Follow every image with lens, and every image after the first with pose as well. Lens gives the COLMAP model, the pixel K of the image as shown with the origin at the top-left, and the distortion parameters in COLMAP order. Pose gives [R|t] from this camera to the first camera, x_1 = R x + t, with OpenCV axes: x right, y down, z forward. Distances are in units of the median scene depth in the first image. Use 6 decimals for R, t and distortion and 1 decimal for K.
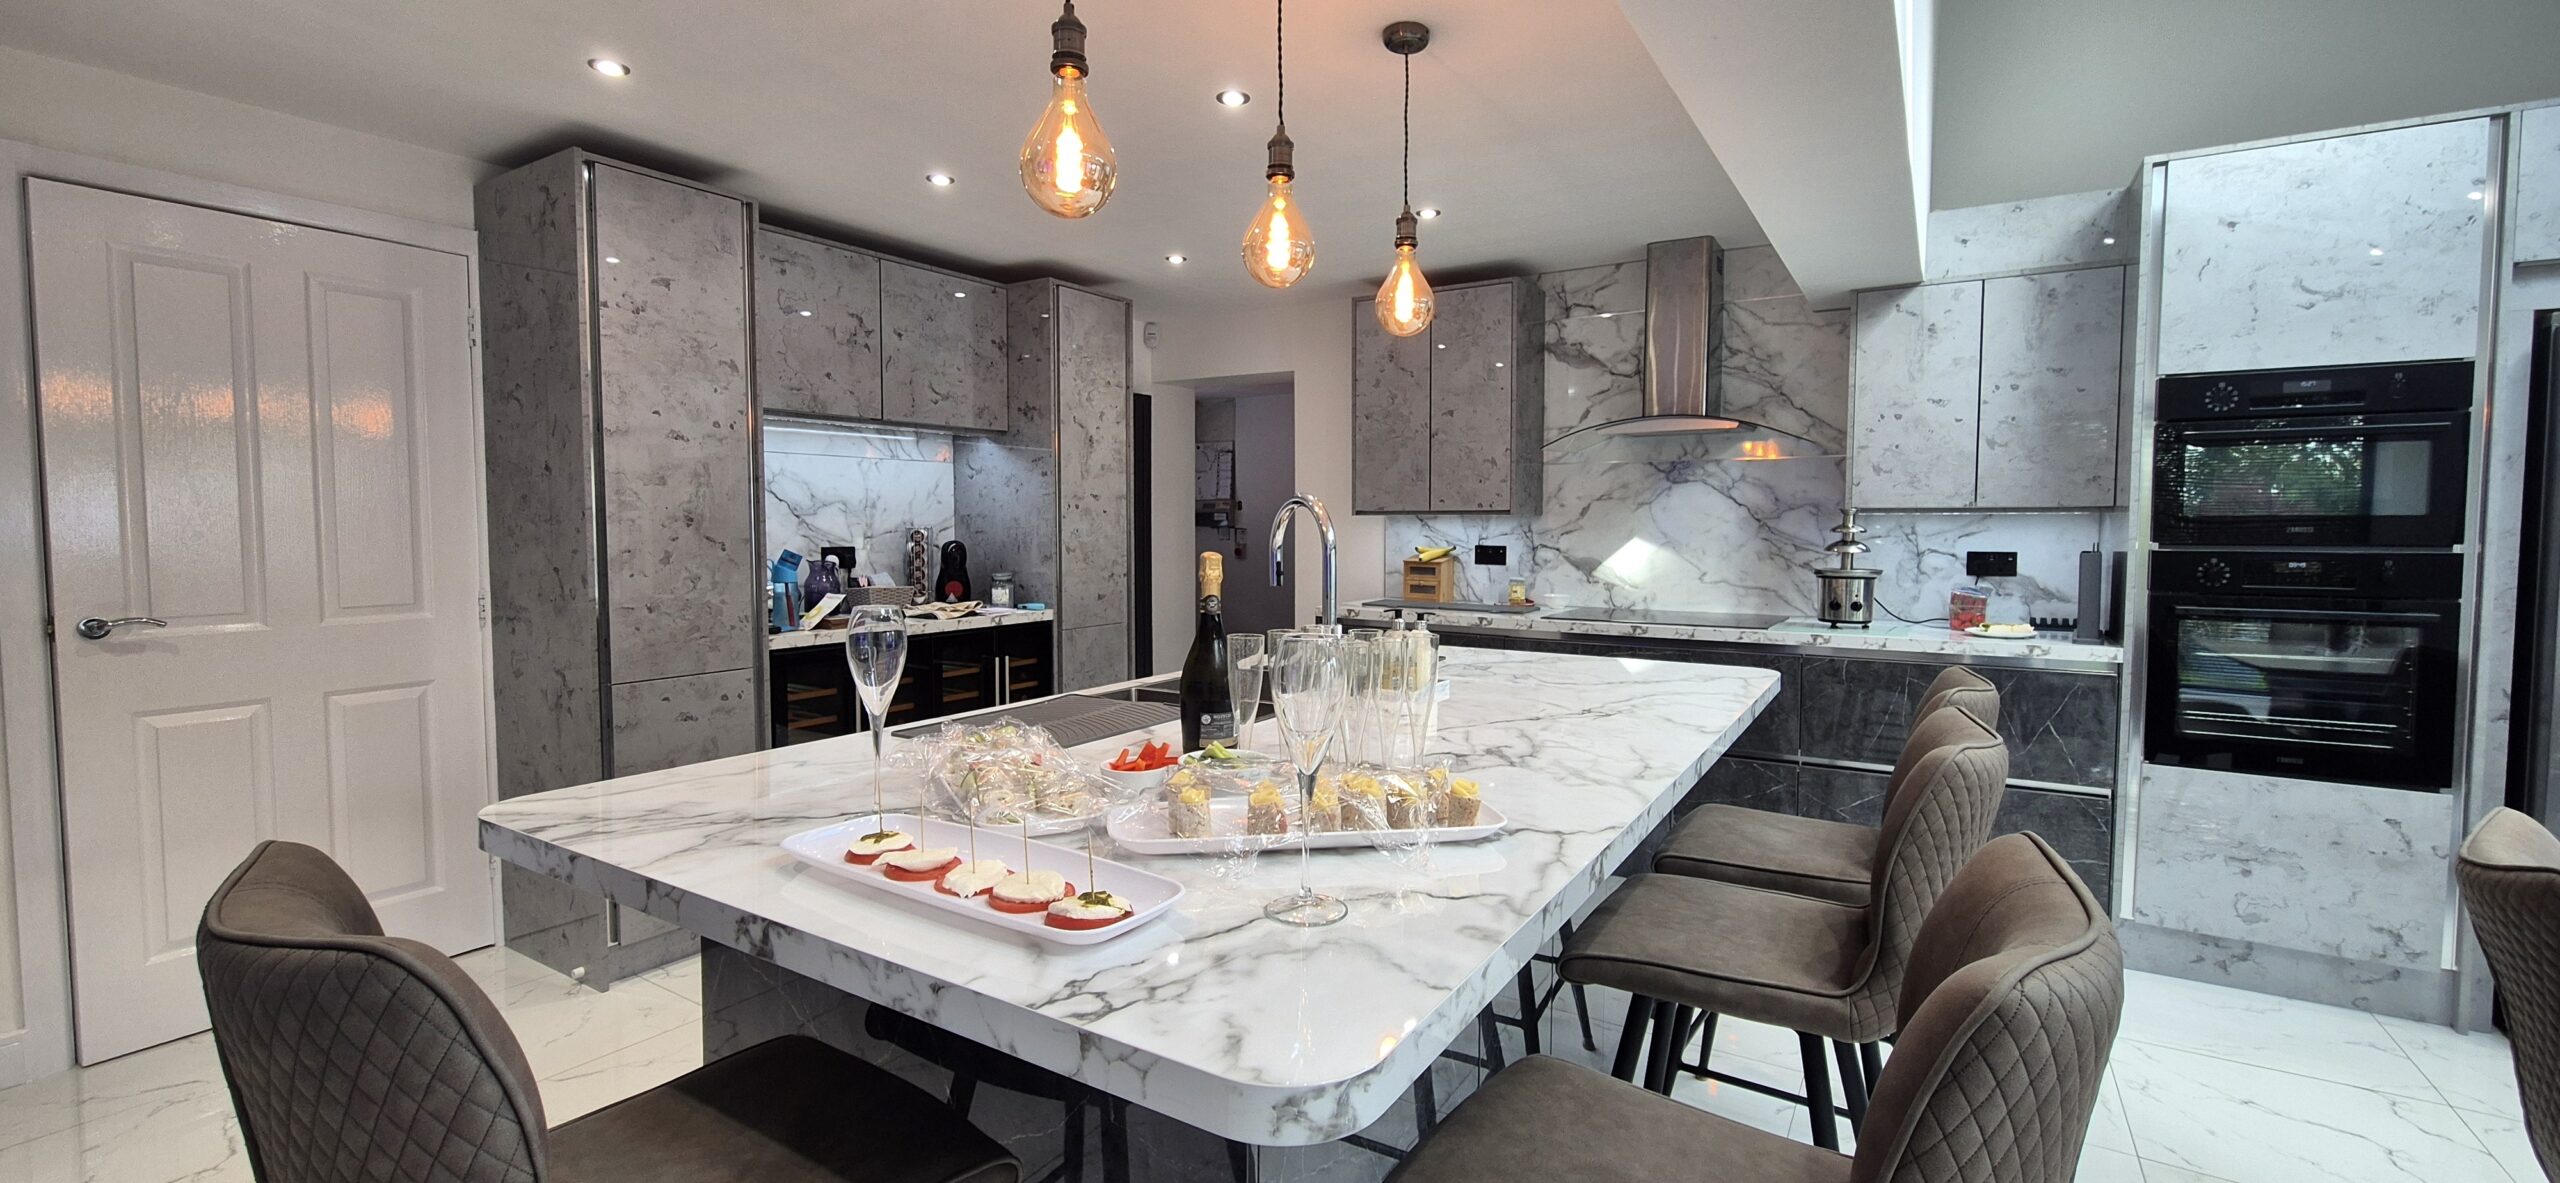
lens RADIAL K [[1042.6, 0, 1279.1], [0, 1042.6, 574.3], [0, 0, 1]] dist [-0.001782, 0.000358]
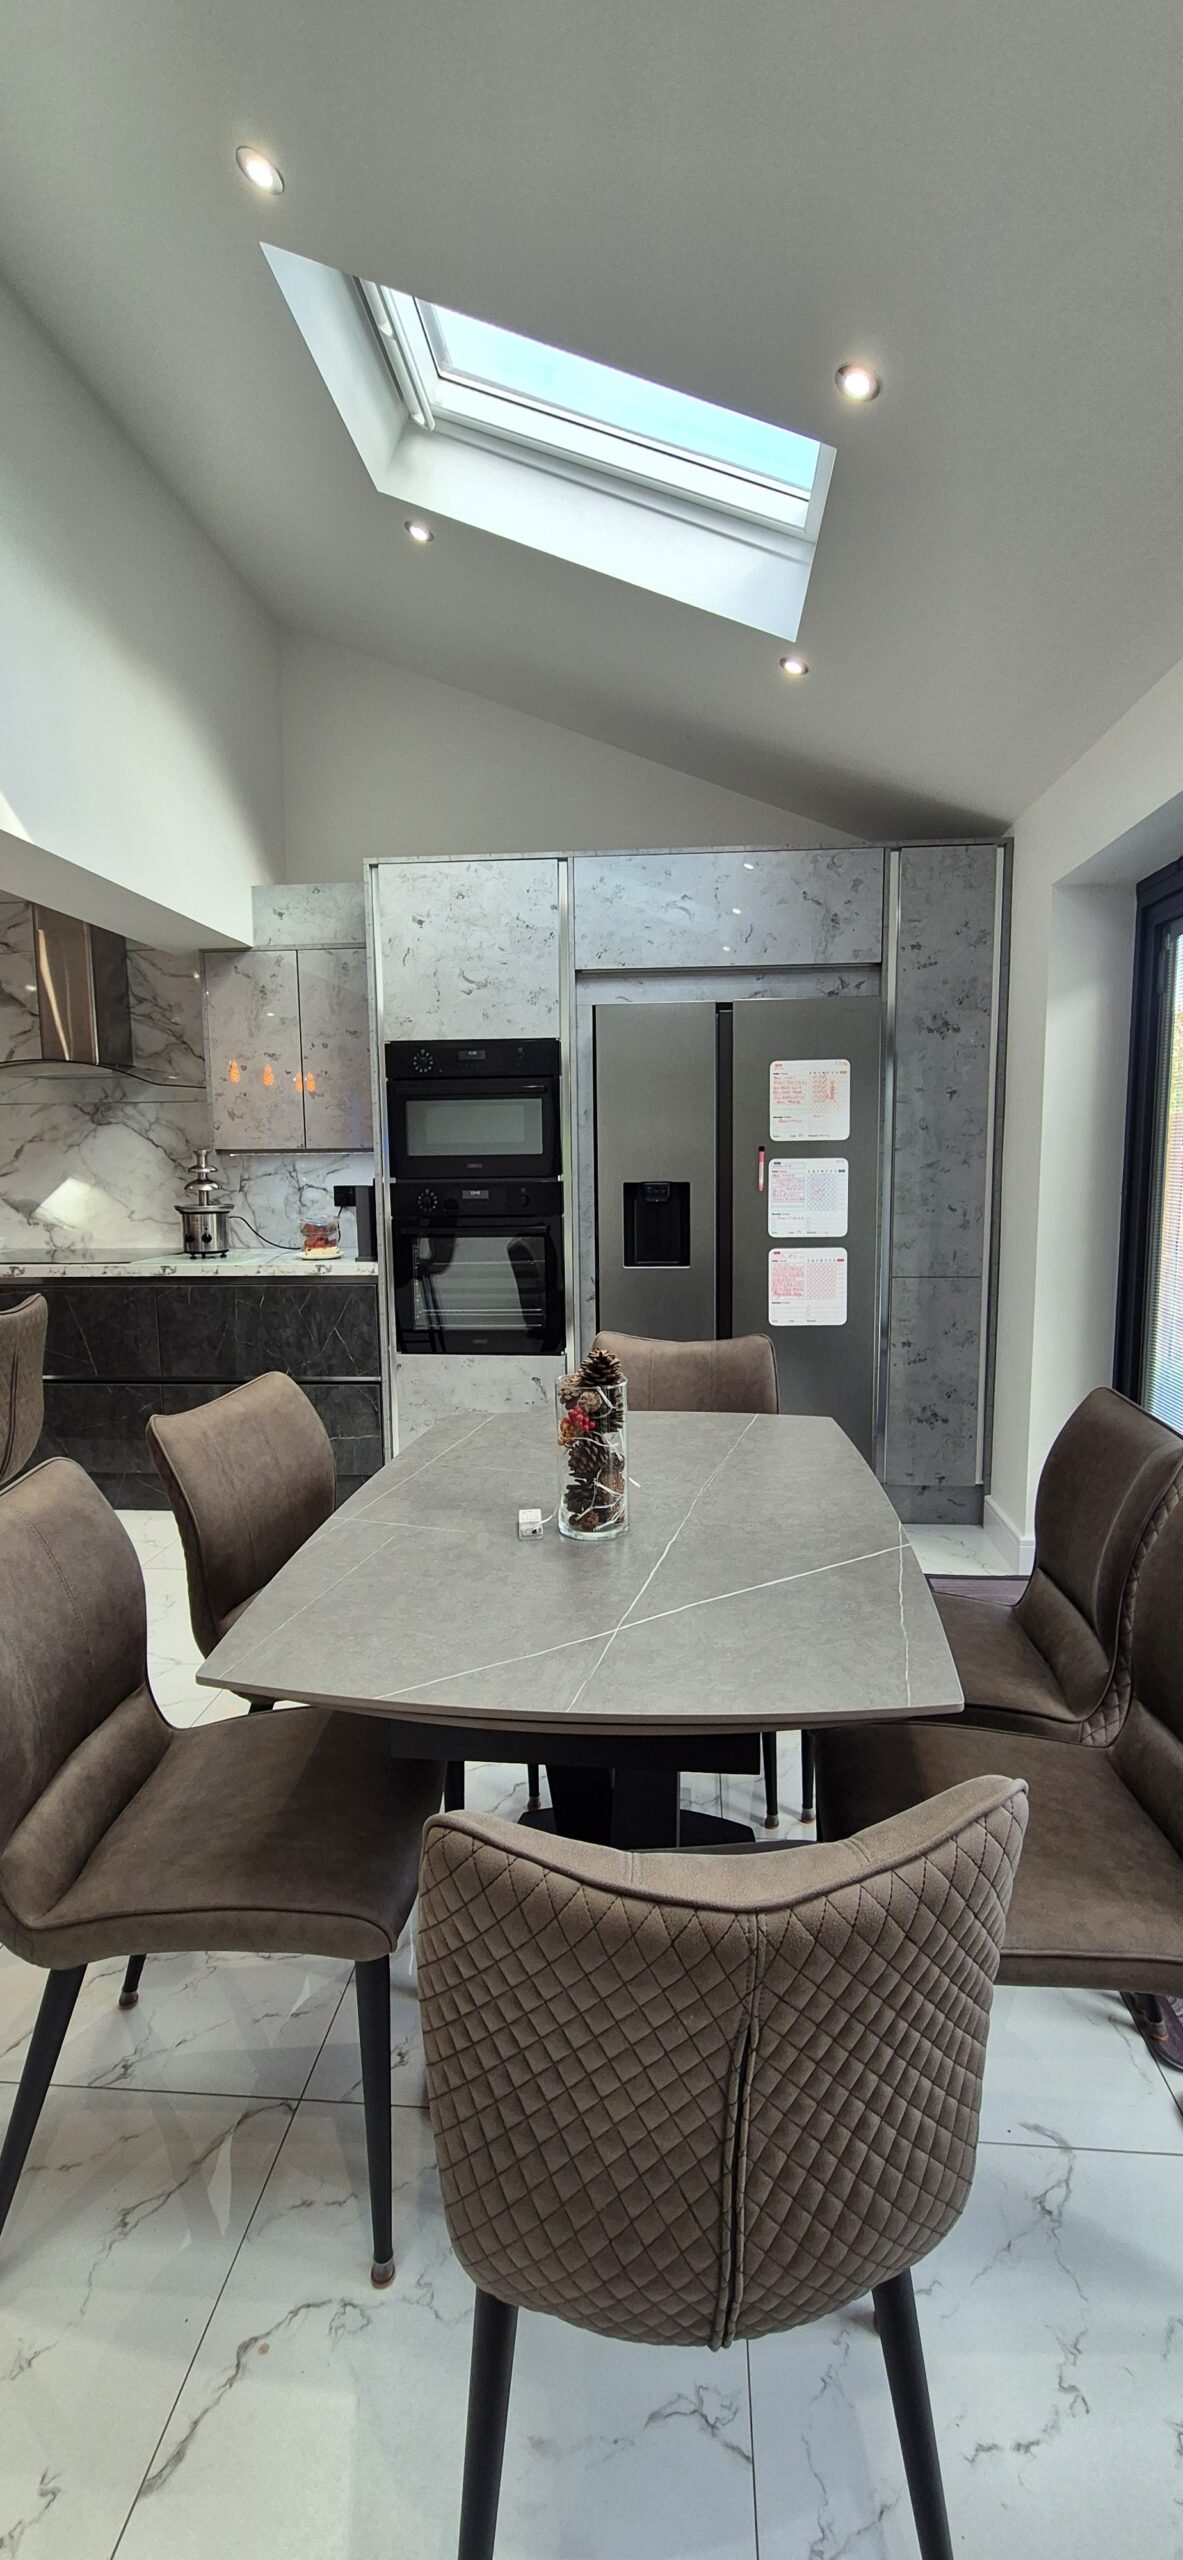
lens RADIAL K [[1042.6, 0, 600.2], [0, 1042.6, 1281.9], [0, 0, 1]] dist [-0.001782, 0.000358]
pose [[0.881428, -0.067445, 0.467478, 0.397757], [0.034441, 0.996295, 0.078802, 0.003646], [-0.471061, -0.053358, 0.880485, -0.187727]]
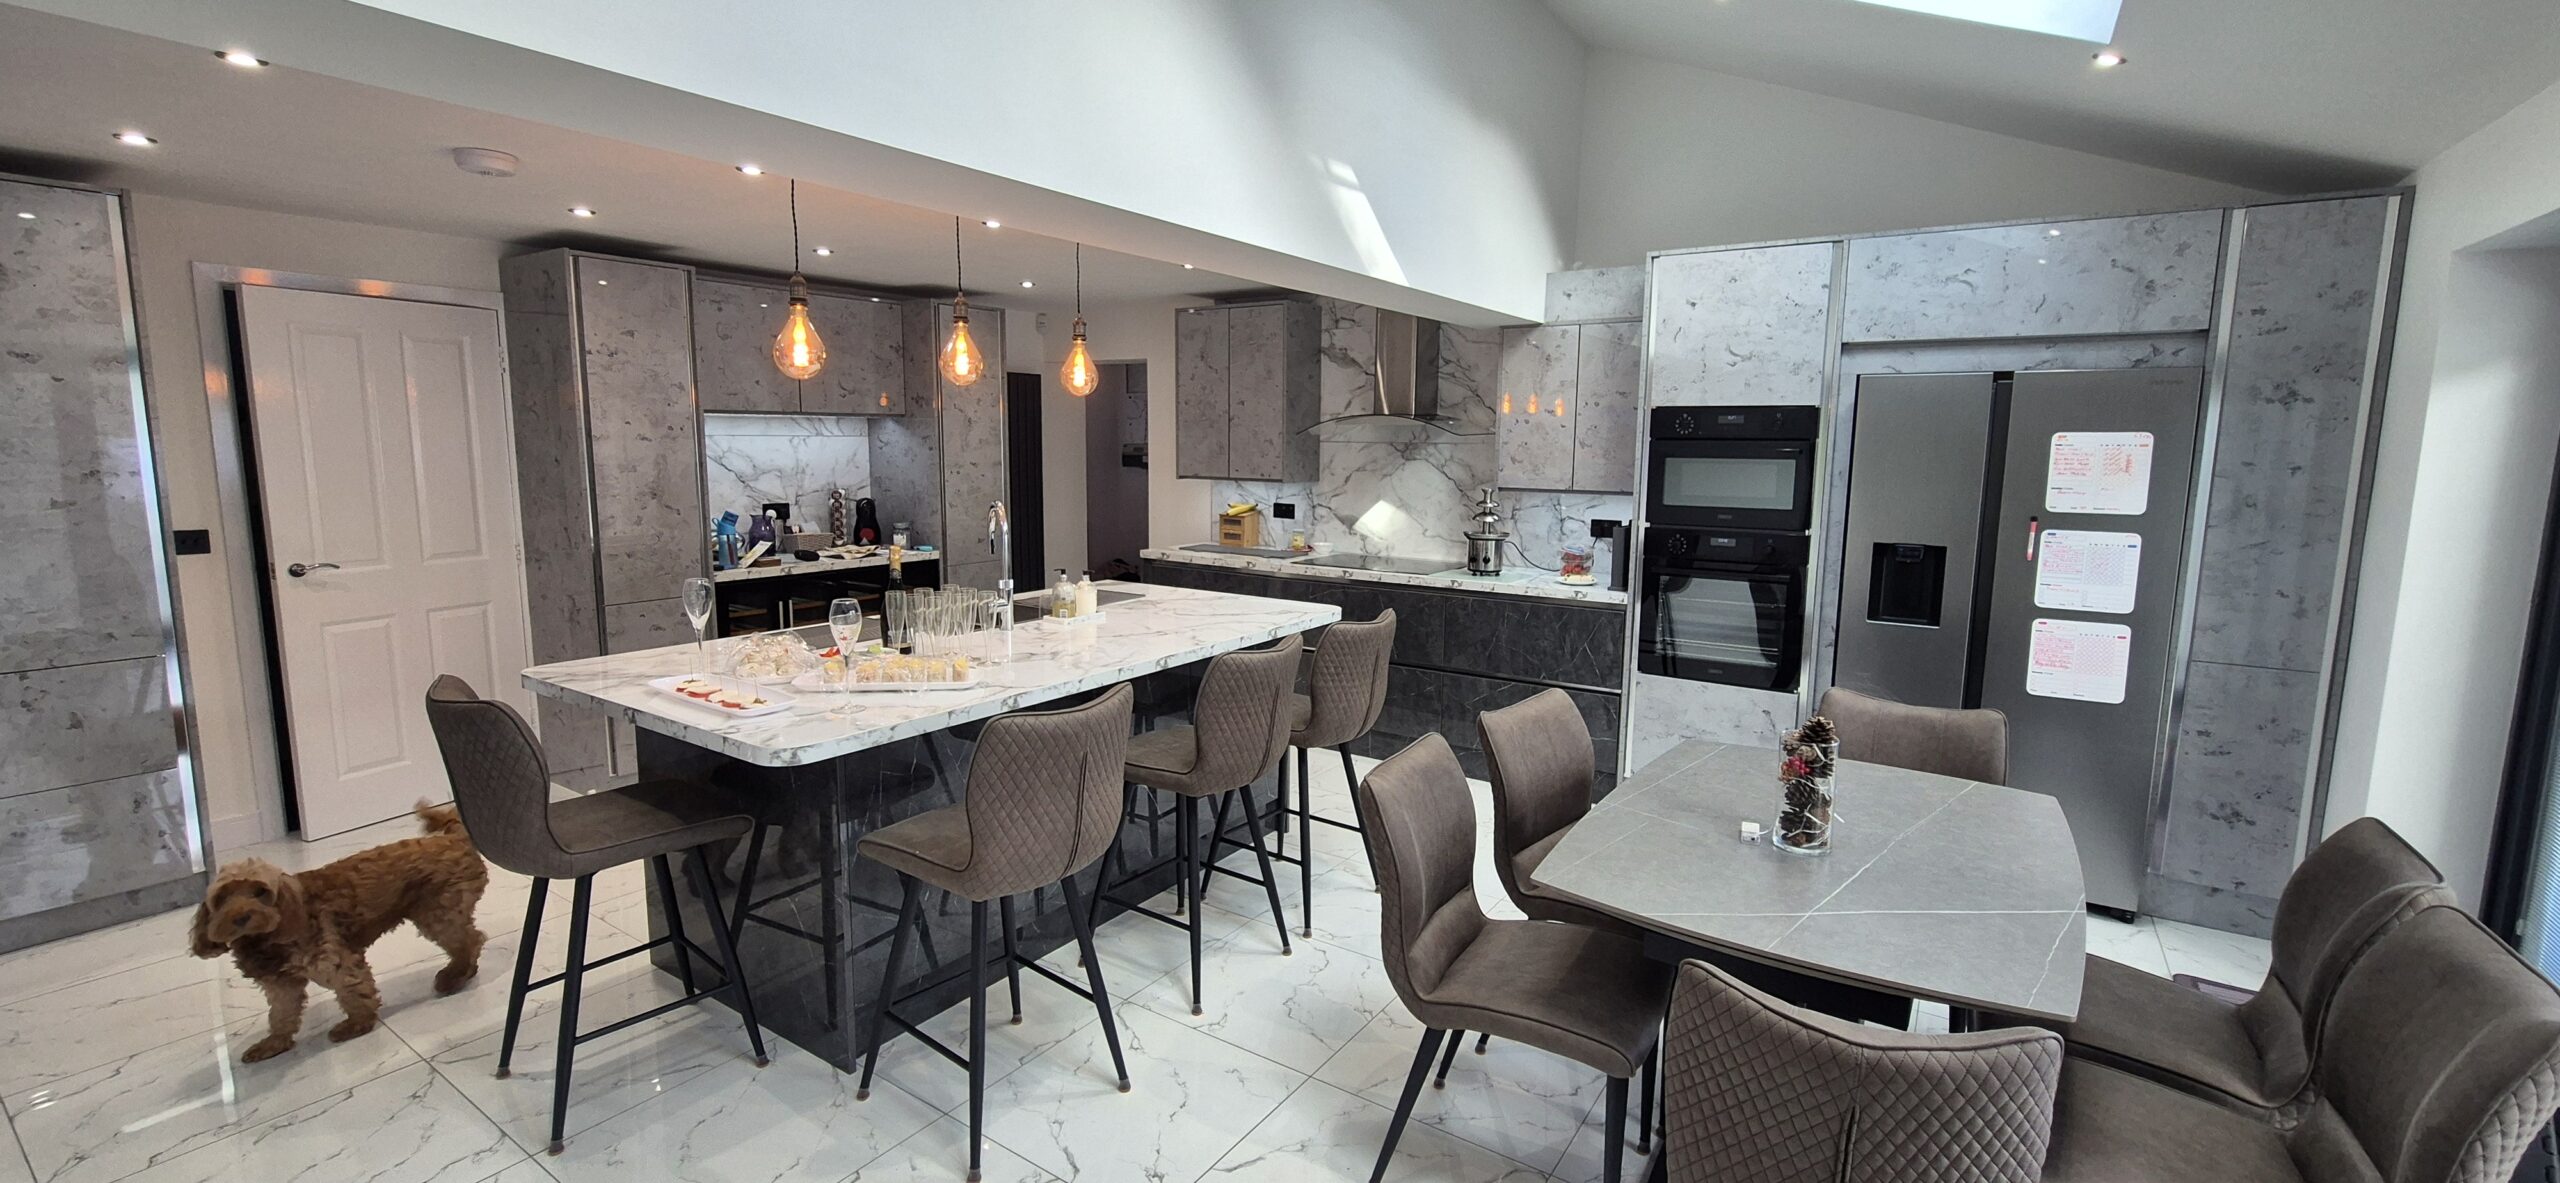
lens RADIAL K [[1042.6, 0, 1276.2], [0, 1042.6, 575.2], [0, 0, 1]] dist [-0.001782, 0.000358]
pose [[0.999630, 0.012569, -0.024139, 0.305269], [-0.010593, 0.996714, 0.080307, -0.057702], [0.025069, -0.080022, 0.996478, -0.395975]]
